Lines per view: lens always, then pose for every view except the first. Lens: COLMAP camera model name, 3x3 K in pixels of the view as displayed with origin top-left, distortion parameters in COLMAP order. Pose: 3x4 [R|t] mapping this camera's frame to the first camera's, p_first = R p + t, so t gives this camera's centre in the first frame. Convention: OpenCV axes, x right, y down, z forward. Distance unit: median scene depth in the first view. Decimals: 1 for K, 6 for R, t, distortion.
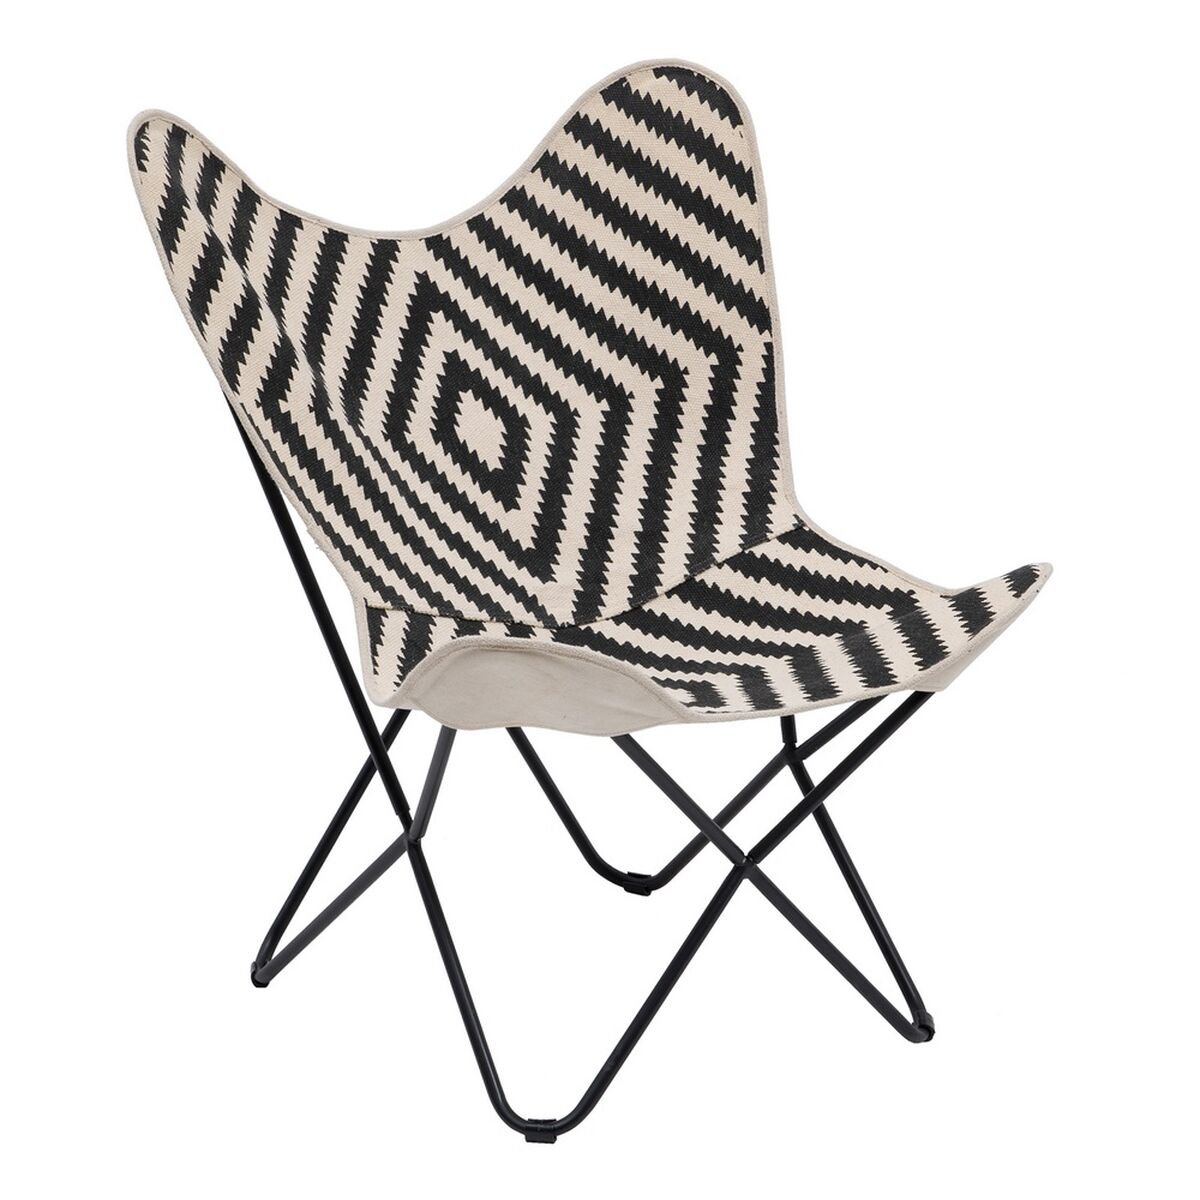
lens RADIAL K [[3519.8, 0, 600.0], [0, 3519.8, 600.0], [0, 0, 1]] dist [-0.284654, -1.364012]
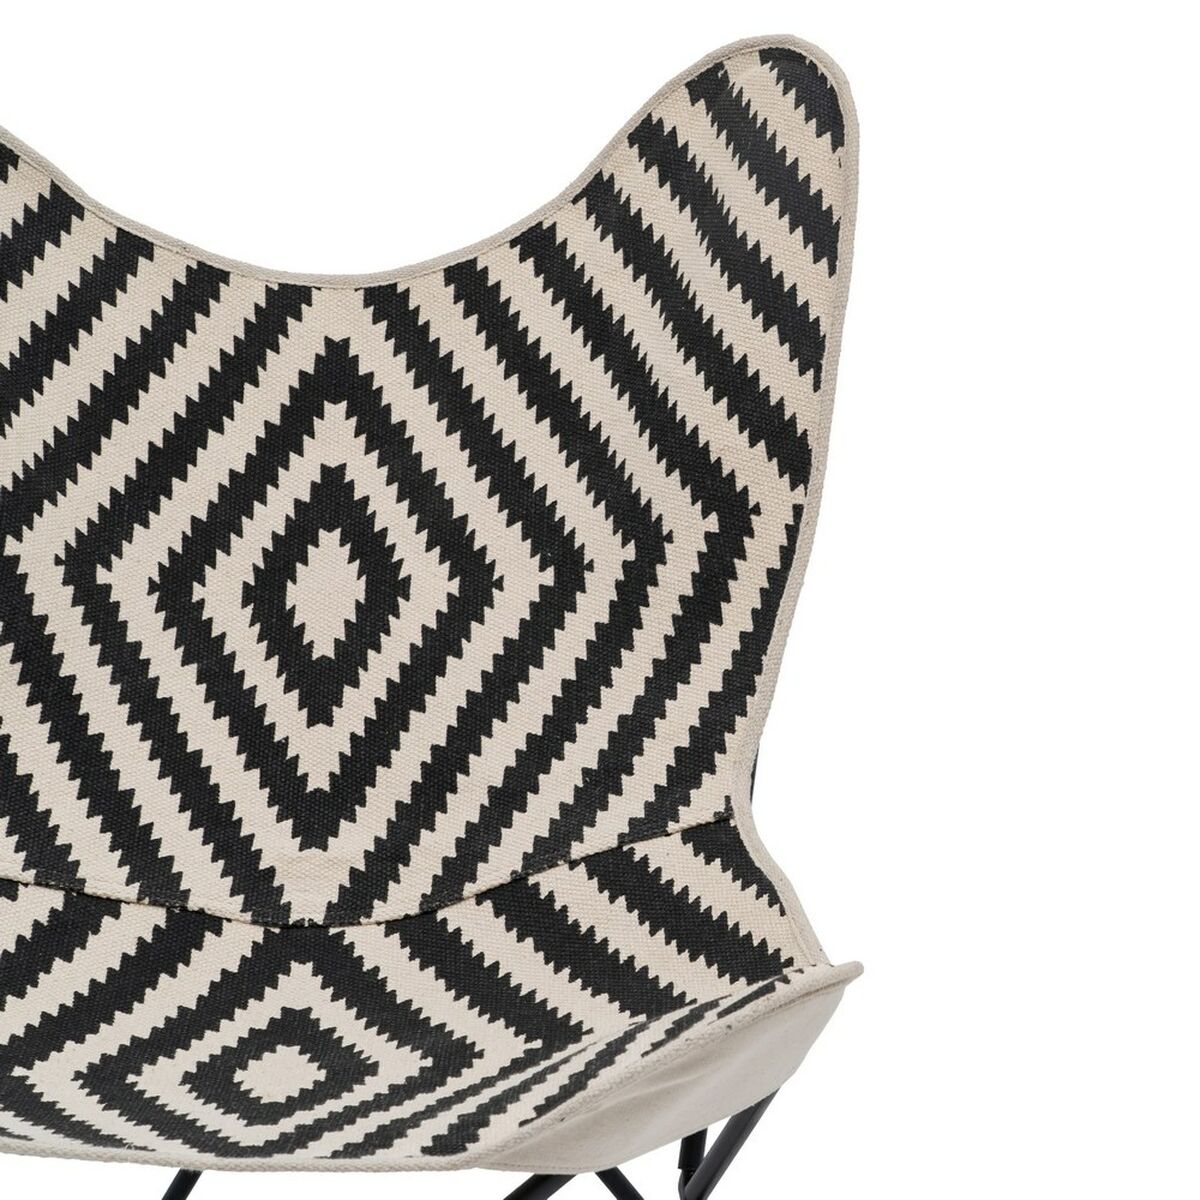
lens RADIAL K [[3519.8, 0, 600.0], [0, 3519.8, 600.0], [0, 0, 1]] dist [-0.284654, -1.364012]
pose [[0.891703, 0.121523, -0.436001, 0.286050], [-0.123042, 0.992090, 0.024873, -0.068105], [0.435575, 0.031467, 0.899602, 0.437940]]
